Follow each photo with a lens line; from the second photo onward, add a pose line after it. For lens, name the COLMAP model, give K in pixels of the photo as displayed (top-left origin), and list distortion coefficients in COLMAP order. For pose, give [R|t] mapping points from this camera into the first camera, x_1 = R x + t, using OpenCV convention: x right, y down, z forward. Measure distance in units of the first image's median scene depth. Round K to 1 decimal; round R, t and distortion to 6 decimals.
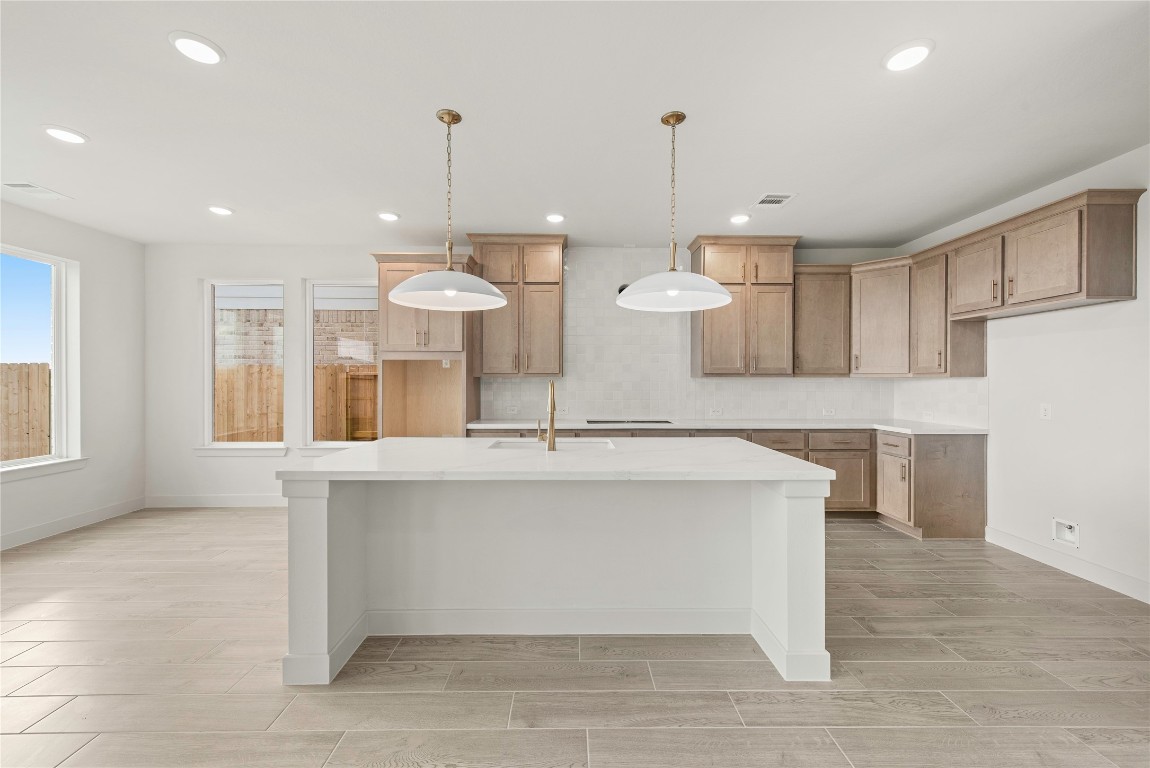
lens RADIAL K [[456.6, 0, 569.3], [0, 456.6, 383.1], [0, 0, 1]] dist [0.012318, -0.002674]
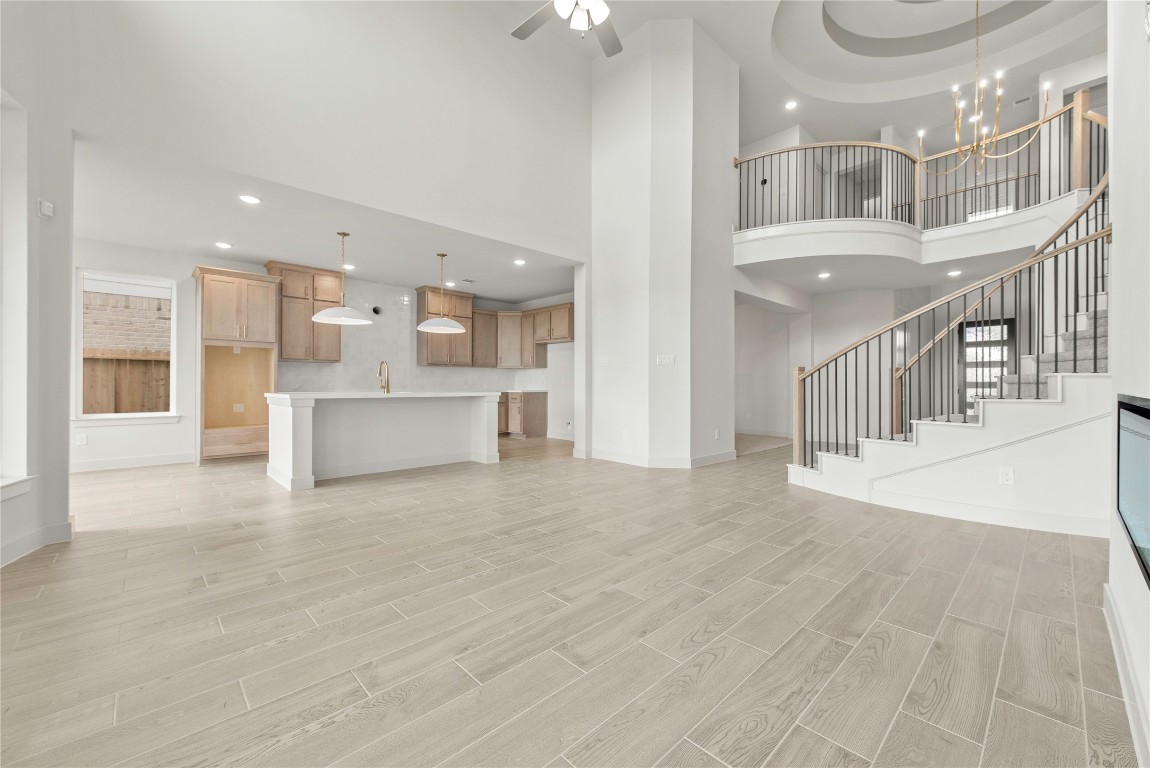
lens RADIAL K [[456.6, 0, 577.3], [0, 456.6, 383.3], [0, 0, 1]] dist [0.012318, -0.002674]
pose [[0.727153, 0.001756, 0.686473, -0.592316], [0.000924, 0.999993, -0.003537, 0.074102], [-0.686474, 0.003206, 0.727147, -0.812415]]
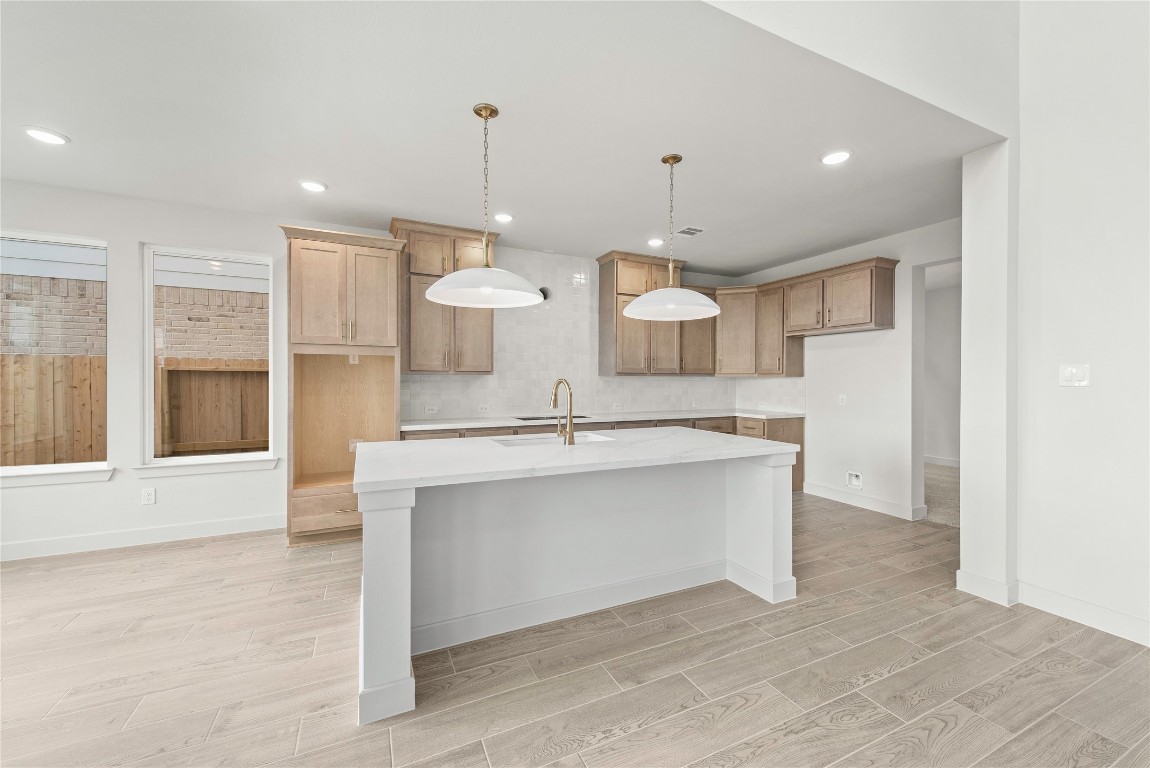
lens RADIAL K [[456.6, 0, 578.1], [0, 456.6, 381.4], [0, 0, 1]] dist [0.012318, -0.002674]
pose [[0.907040, -0.000692, 0.421043, -0.318561], [-0.000148, 0.999998, 0.001963, -0.001694], [-0.421044, -0.001843, 0.907038, 0.015014]]
